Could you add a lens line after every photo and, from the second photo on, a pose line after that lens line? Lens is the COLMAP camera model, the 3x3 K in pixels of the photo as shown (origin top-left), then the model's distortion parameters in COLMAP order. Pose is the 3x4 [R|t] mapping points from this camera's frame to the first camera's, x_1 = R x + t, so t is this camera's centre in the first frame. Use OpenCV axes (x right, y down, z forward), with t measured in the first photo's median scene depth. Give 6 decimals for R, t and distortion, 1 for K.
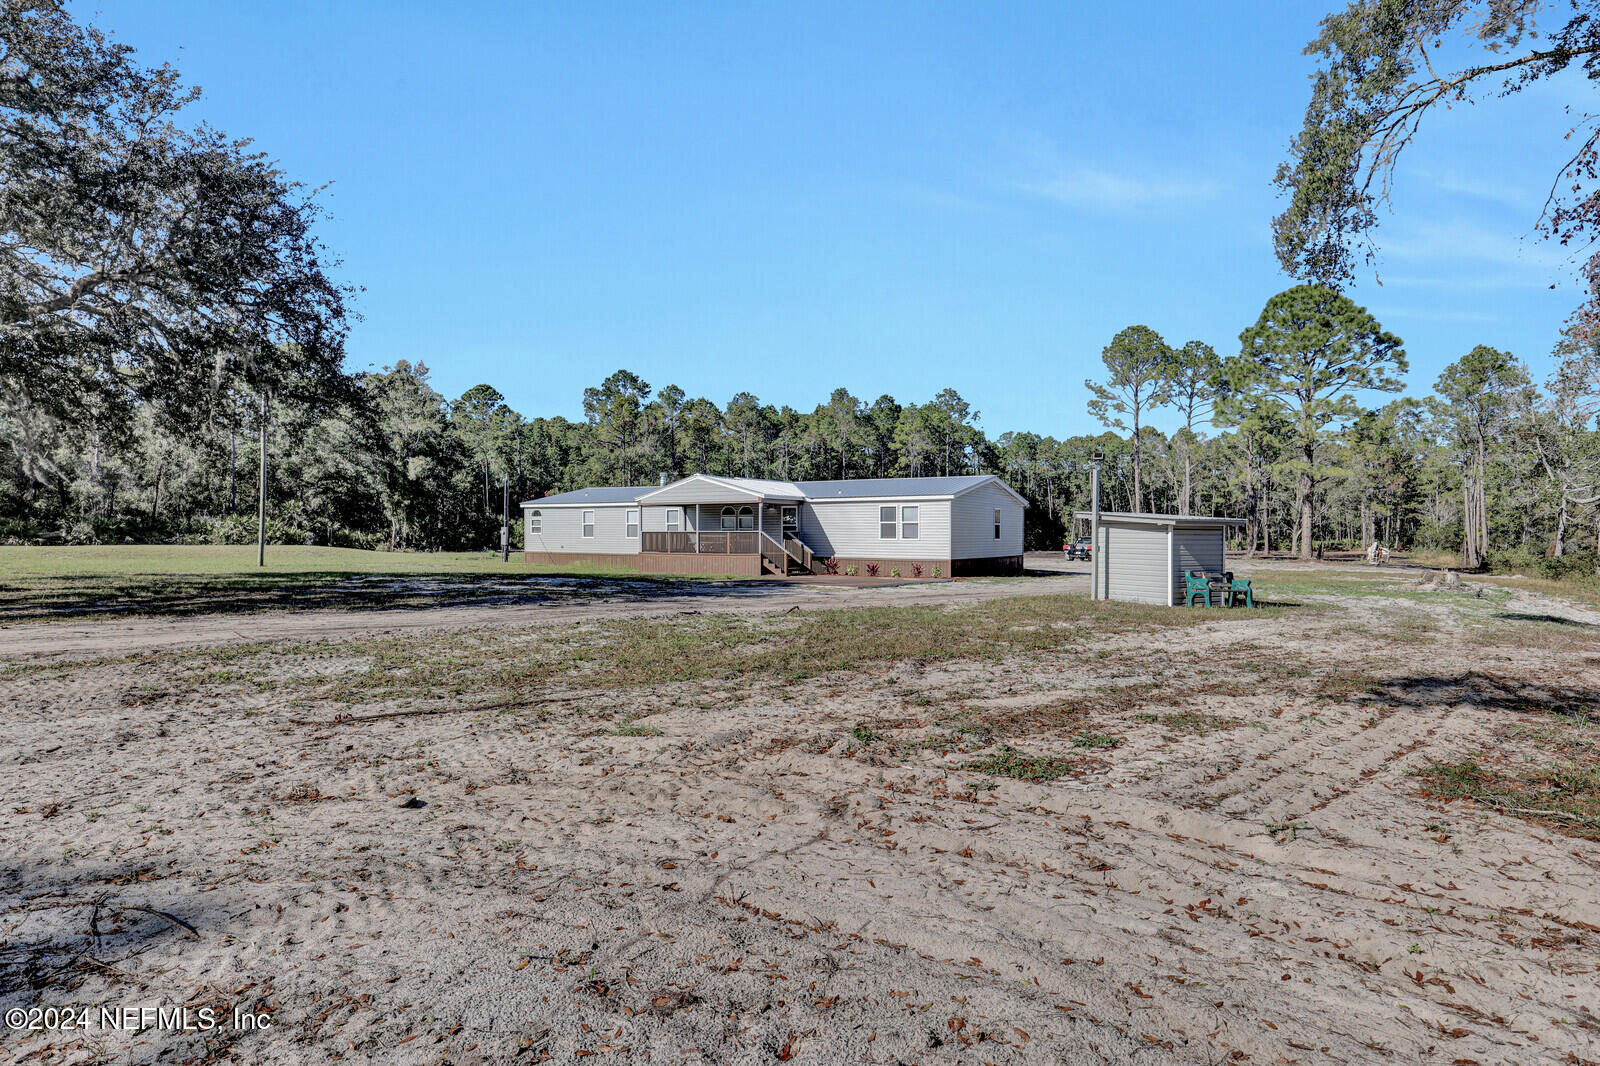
lens RADIAL K [[916.2, 0, 799.6], [0, 916.2, 539.1], [0, 0, 1]] dist [-0.008017, 0.000565]
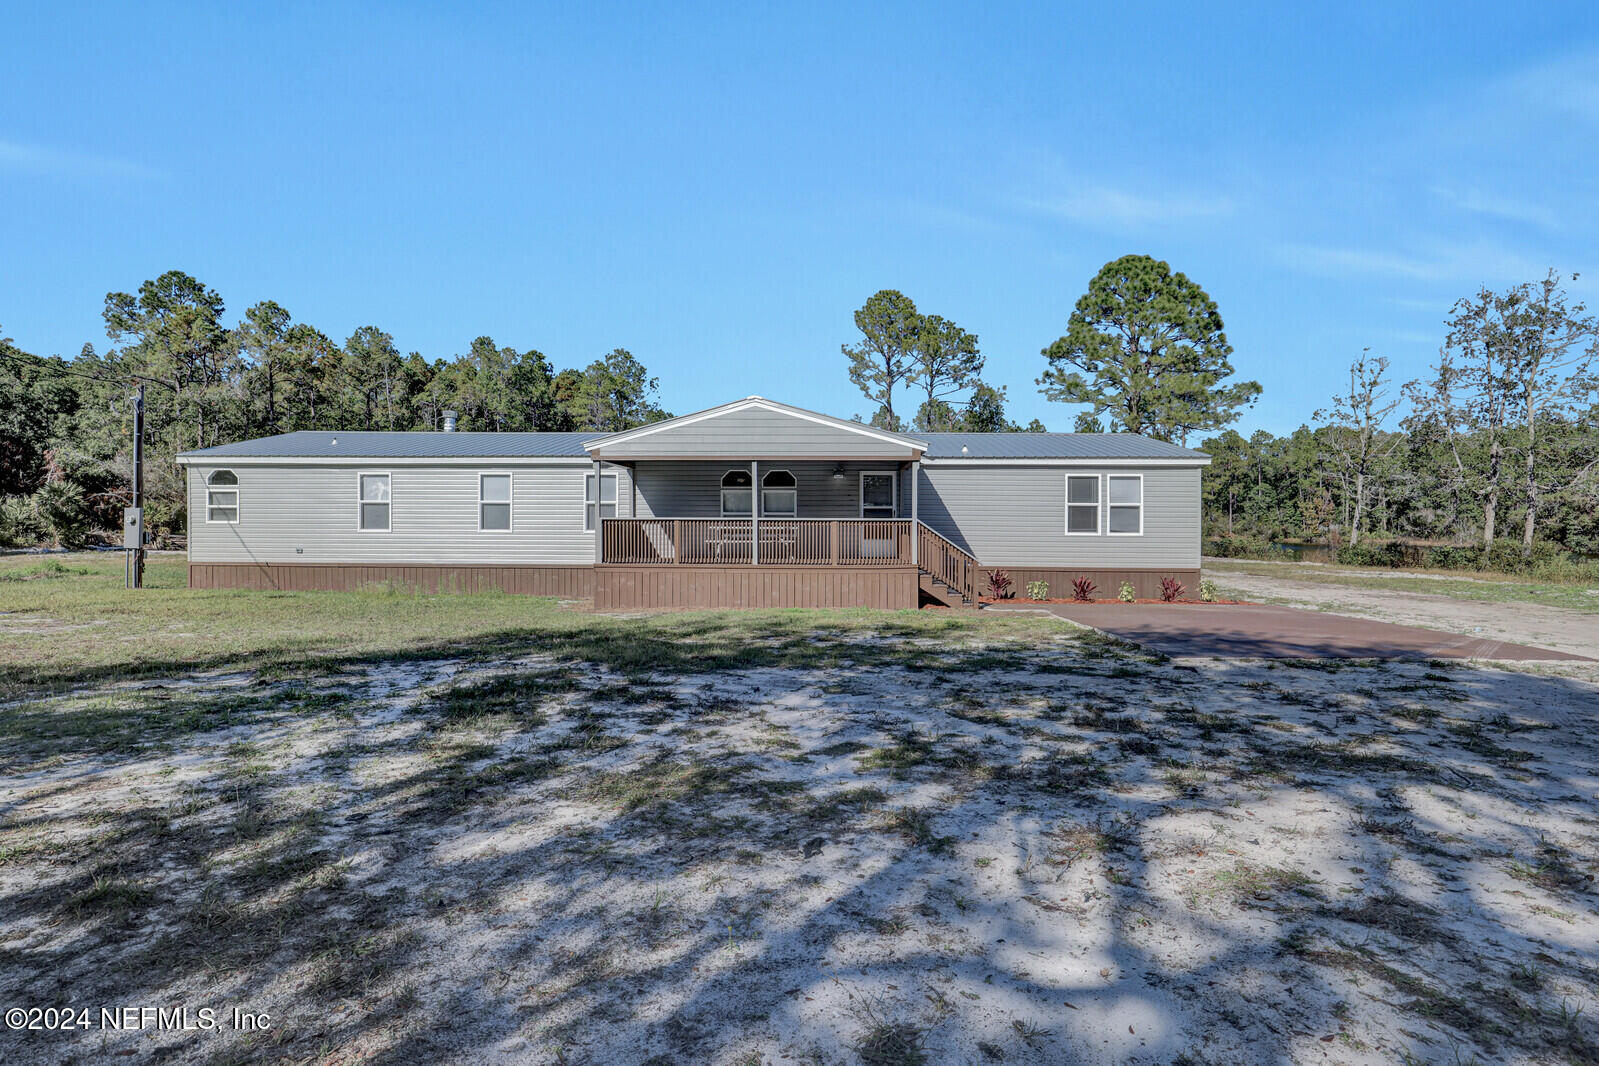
lens RADIAL K [[915.6, 0, 799.9], [0, 915.6, 529.2], [0, 0, 1]] dist [-0.008017, 0.000565]
pose [[0.876638, -0.003562, 0.481137, -0.142261], [0.001292, 0.999986, 0.005050, -0.002283], [-0.481149, -0.003805, 0.876631, 0.254364]]
